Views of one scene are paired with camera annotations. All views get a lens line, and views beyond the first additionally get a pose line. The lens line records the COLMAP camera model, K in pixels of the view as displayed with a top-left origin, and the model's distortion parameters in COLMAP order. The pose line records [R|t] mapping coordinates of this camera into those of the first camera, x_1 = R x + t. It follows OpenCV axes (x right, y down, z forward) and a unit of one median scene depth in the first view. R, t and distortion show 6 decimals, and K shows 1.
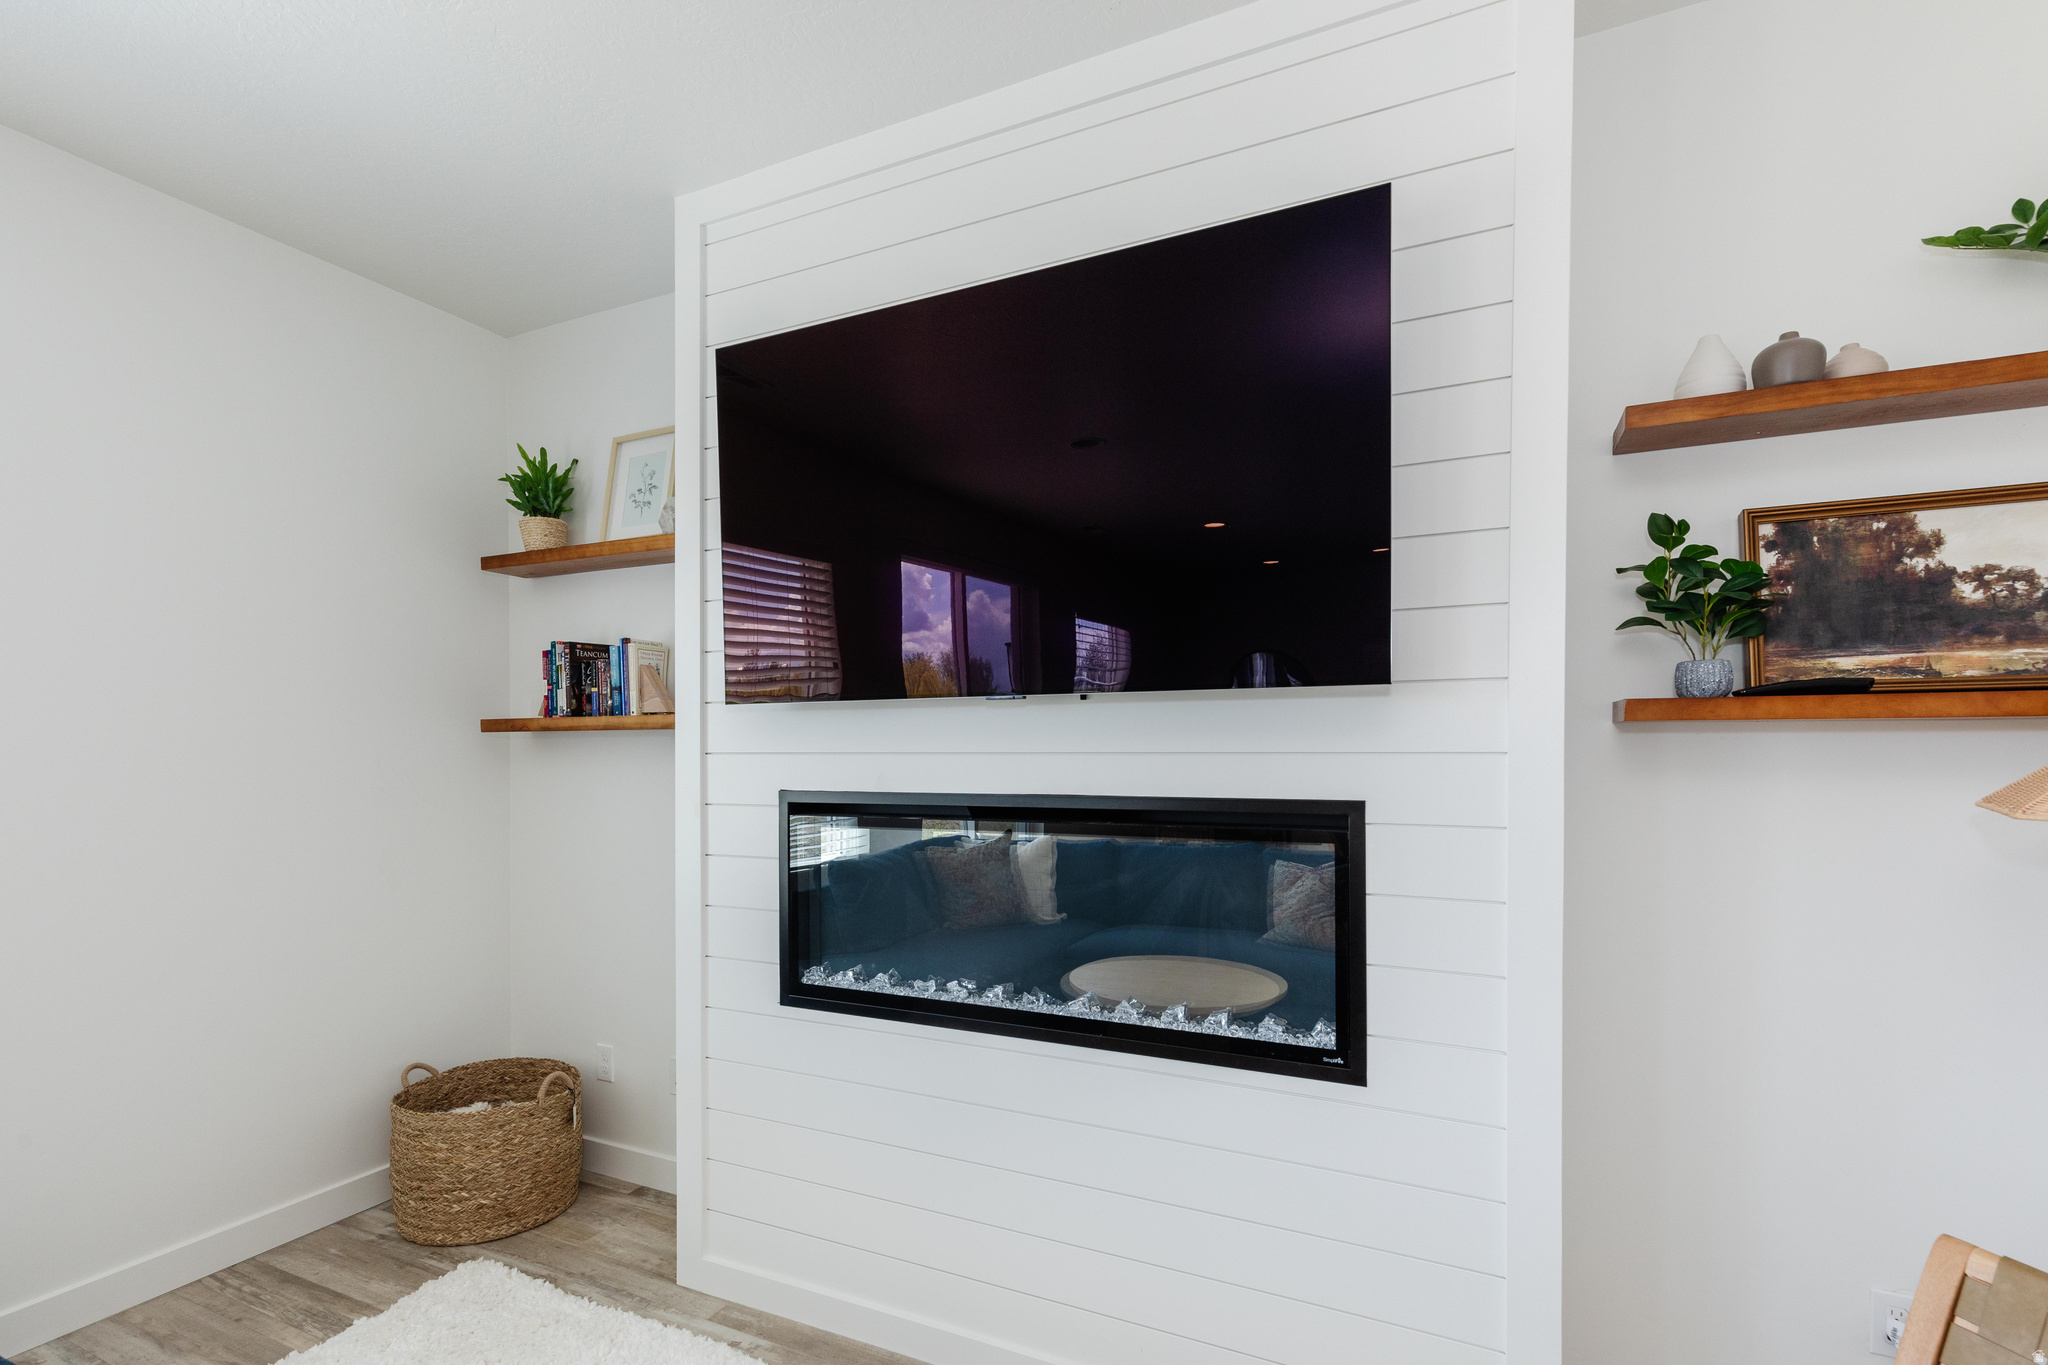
lens RADIAL K [[958.4, 0, 1036.0], [0, 958.4, 759.3], [0, 0, 1]] dist [0.006348, -0.000821]
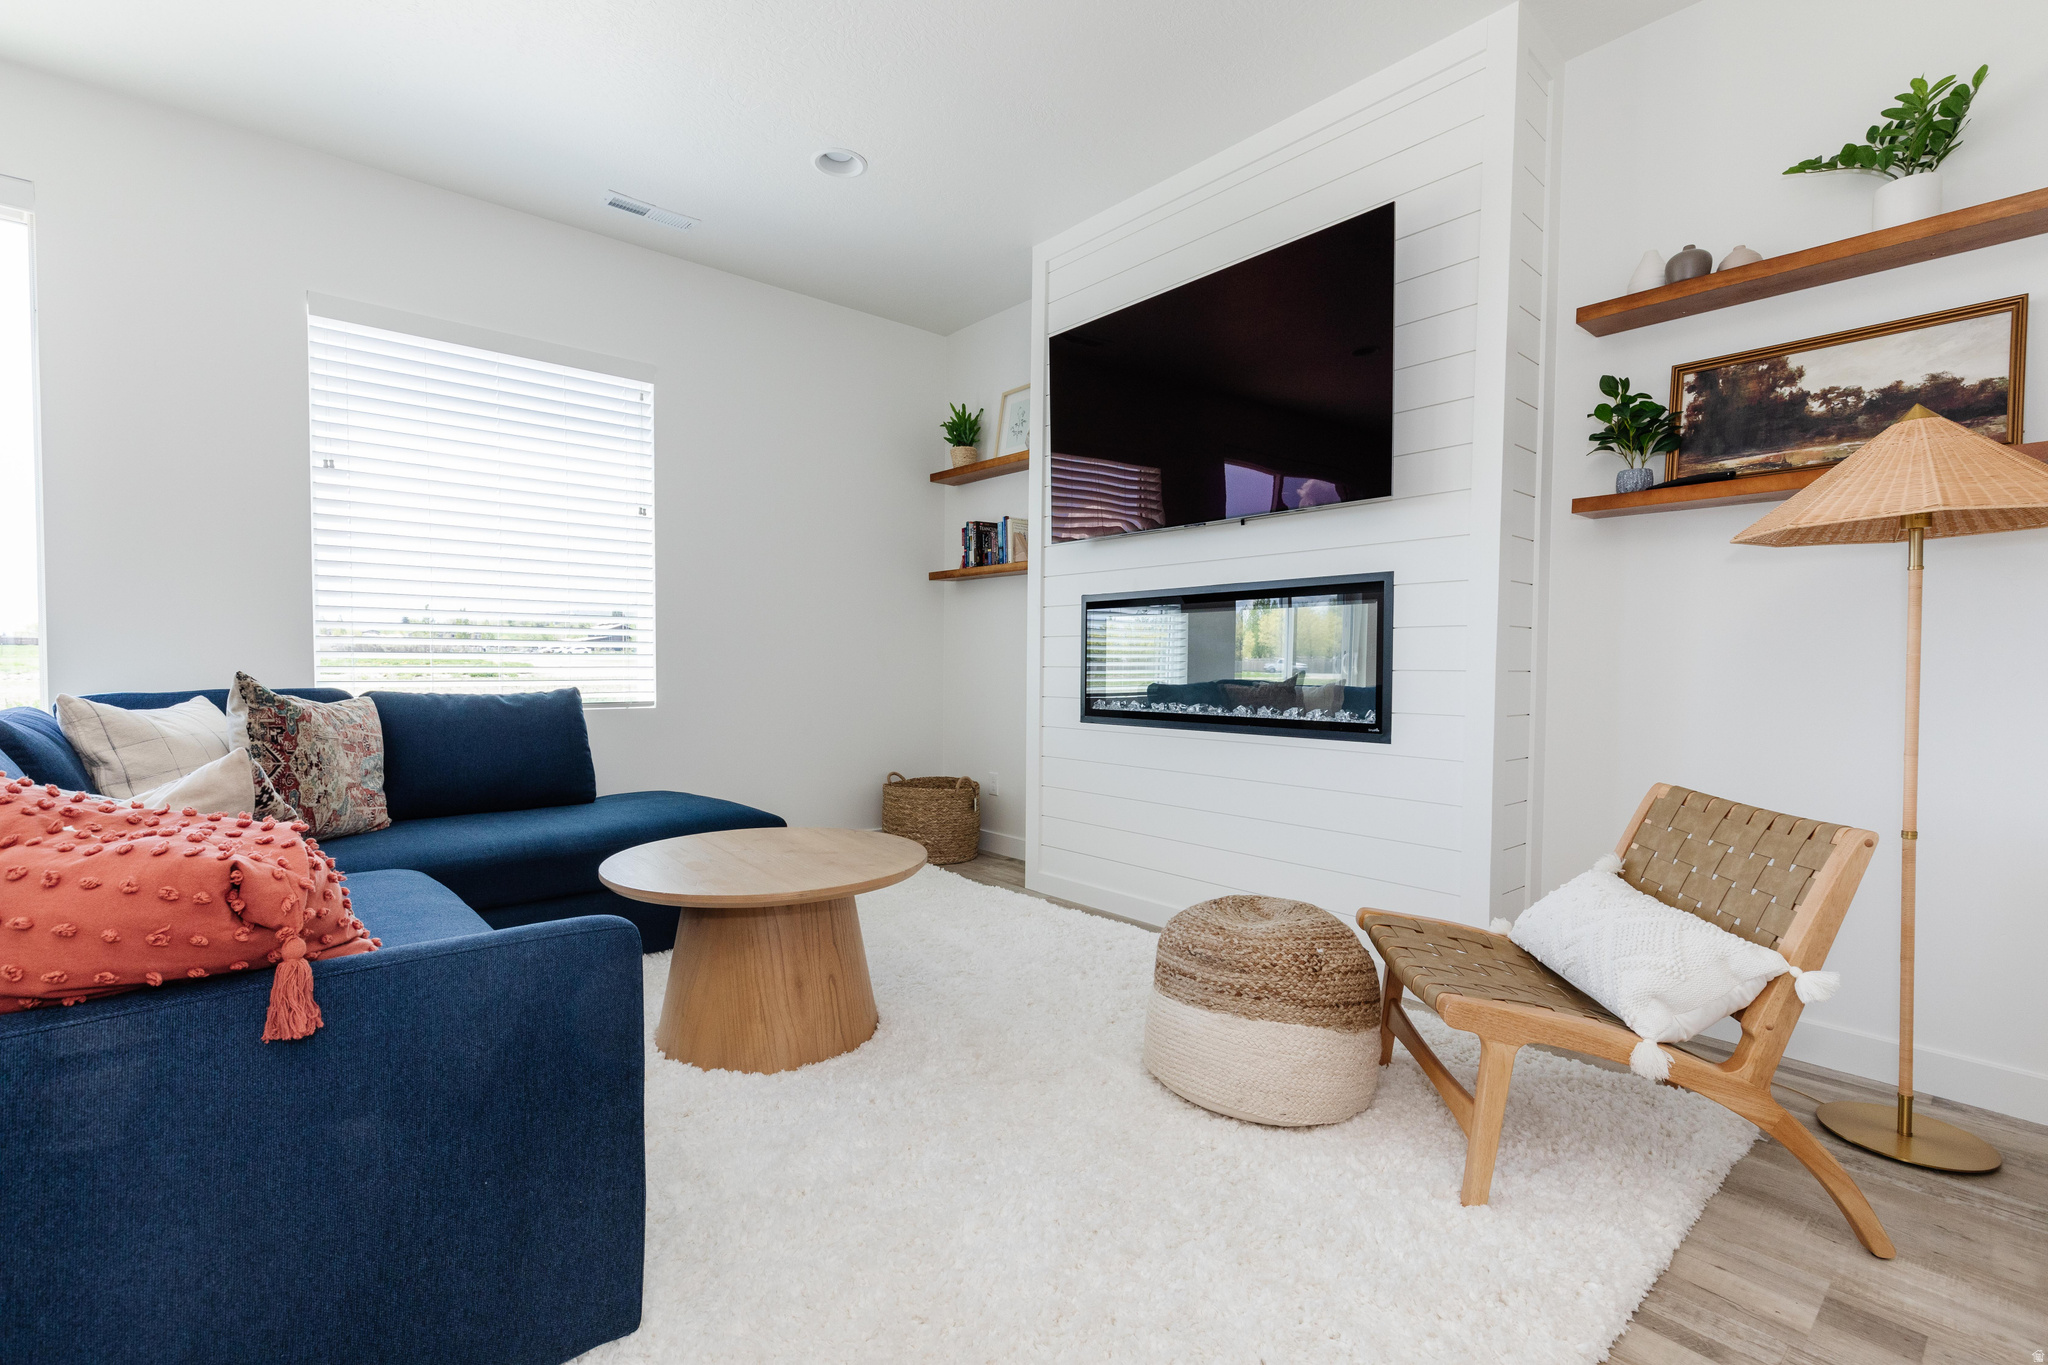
lens RADIAL K [[925.3, 0, 1025.9], [0, 925.3, 690.5], [0, 0, 1]] dist [0.002492, -0.000457]
pose [[0.913398, 0.021987, -0.406474, 0.392733], [-0.012716, 0.999594, 0.025498, 0.204107], [0.406870, -0.018121, 0.913306, -0.676935]]
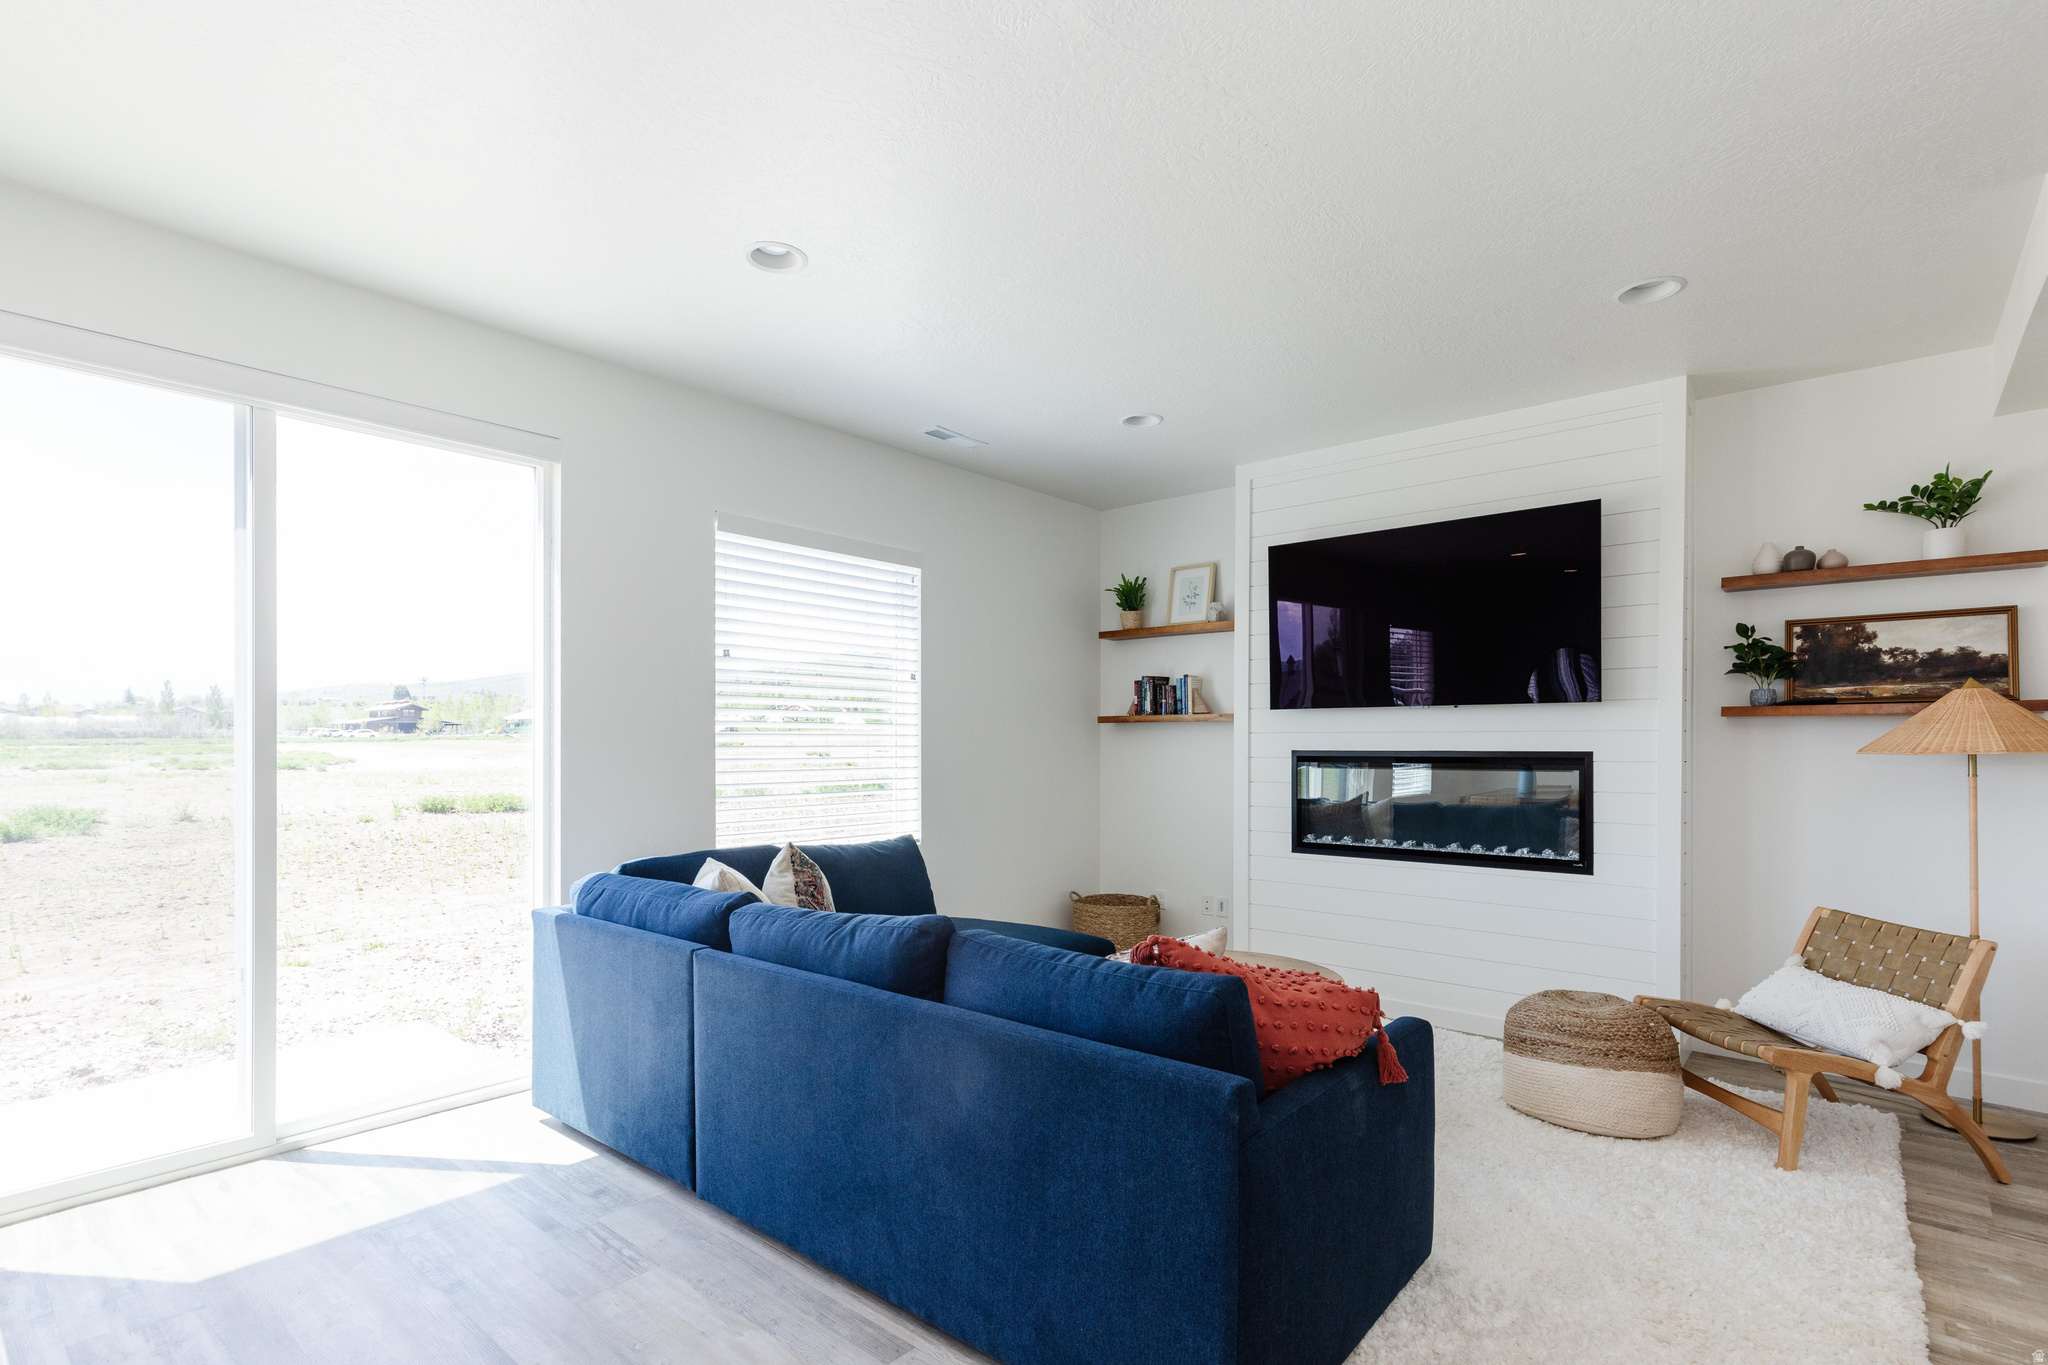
lens RADIAL K [[968.0, 0, 1023.3], [0, 968.0, 742.8], [0, 0, 1]] dist [-0.001756, -0.000035]
pose [[0.957727, 0.003997, -0.287650, -0.282680], [-0.006916, 0.999934, -0.009133, 0.050745], [0.287595, 0.010736, 0.957692, -1.531009]]
